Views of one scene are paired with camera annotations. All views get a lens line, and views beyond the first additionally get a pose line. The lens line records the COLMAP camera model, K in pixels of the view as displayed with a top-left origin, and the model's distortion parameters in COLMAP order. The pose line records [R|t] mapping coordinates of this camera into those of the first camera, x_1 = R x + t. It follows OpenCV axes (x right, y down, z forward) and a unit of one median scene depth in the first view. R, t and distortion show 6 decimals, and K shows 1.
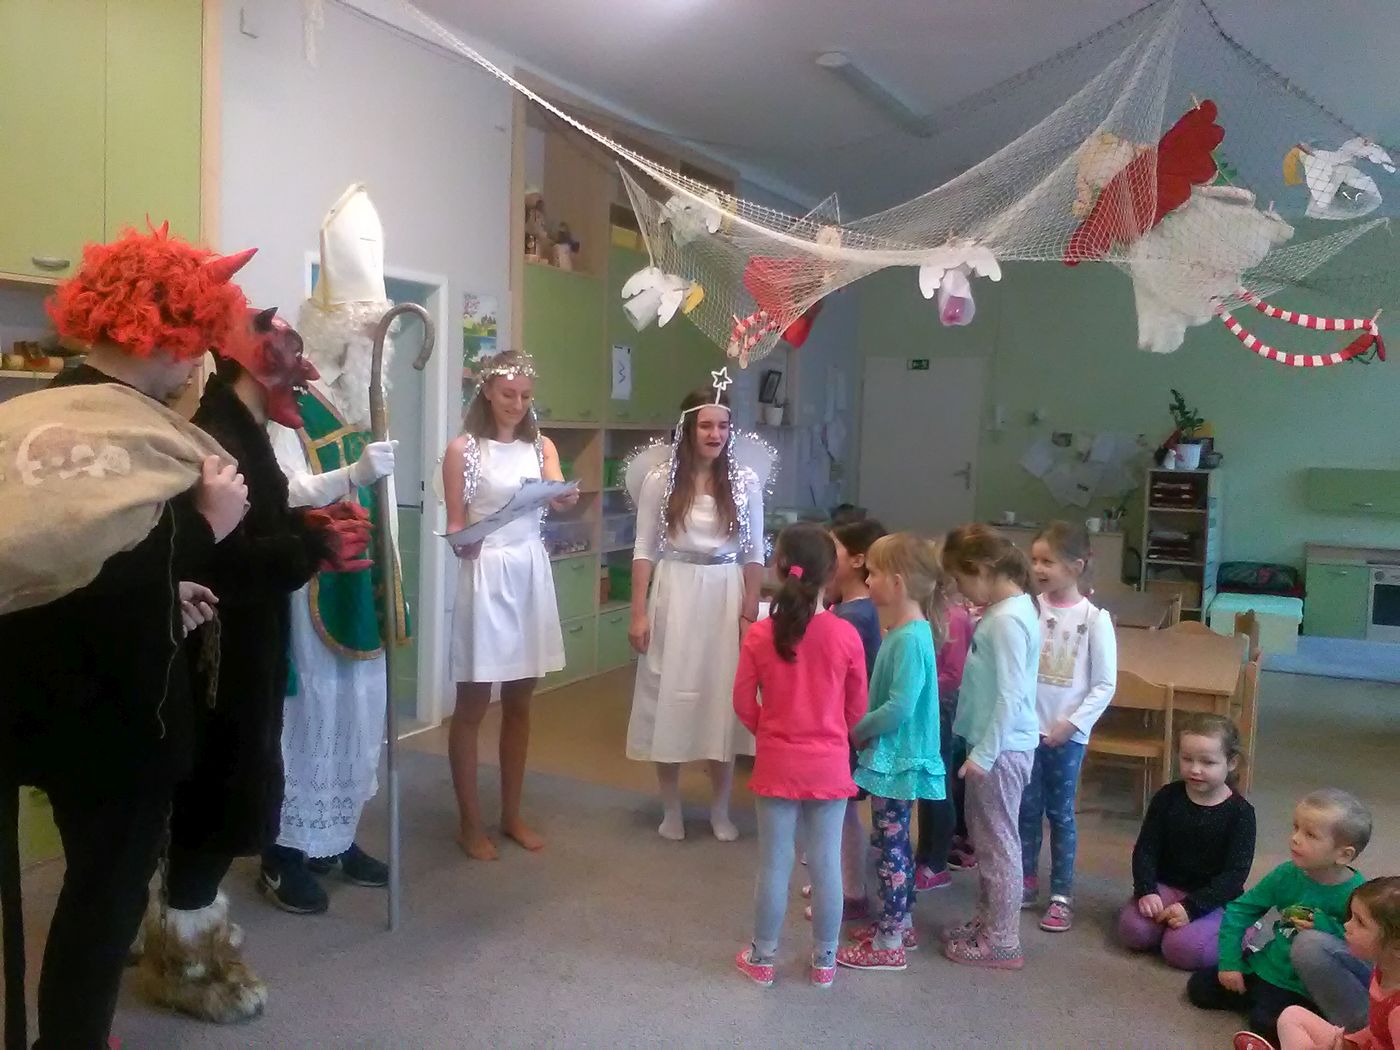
lens RADIAL K [[1277.6, 0, 700.0], [0, 1277.6, 525.0], [0, 0, 1]] dist [0.168165, -0.432792]
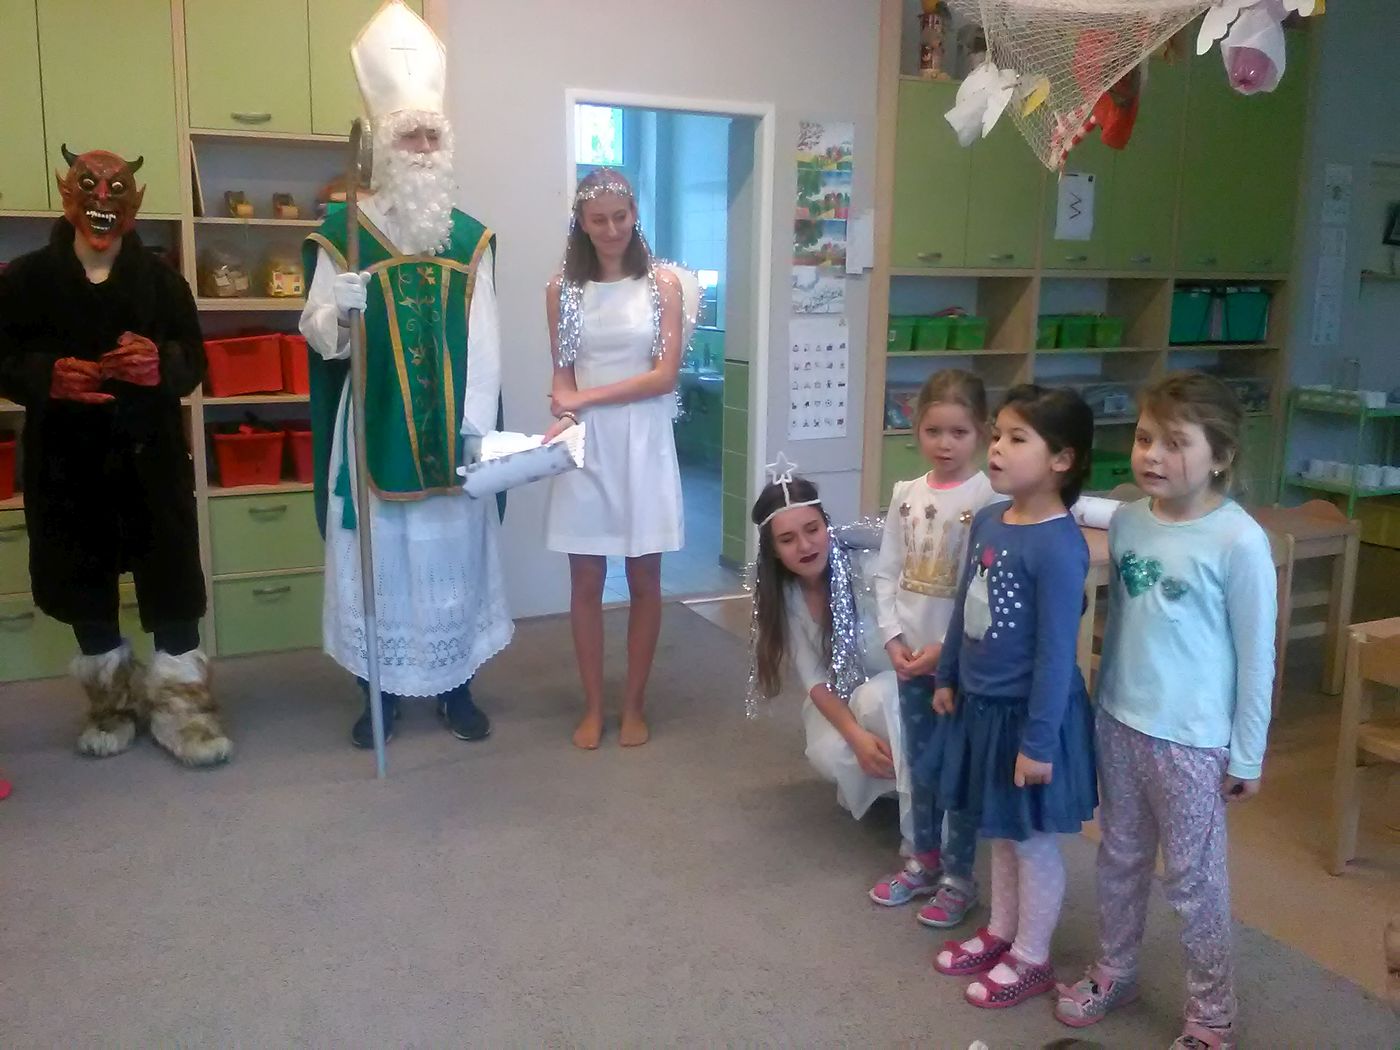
lens RADIAL K [[1277.6, 0, 700.0], [0, 1277.6, 525.0], [0, 0, 1]] dist [0.168165, -0.432792]
pose [[0.791514, 0.091515, -0.604260, 0.354247], [-0.041183, 0.994465, 0.096665, 0.016082], [0.609761, -0.051627, 0.790902, 0.247307]]
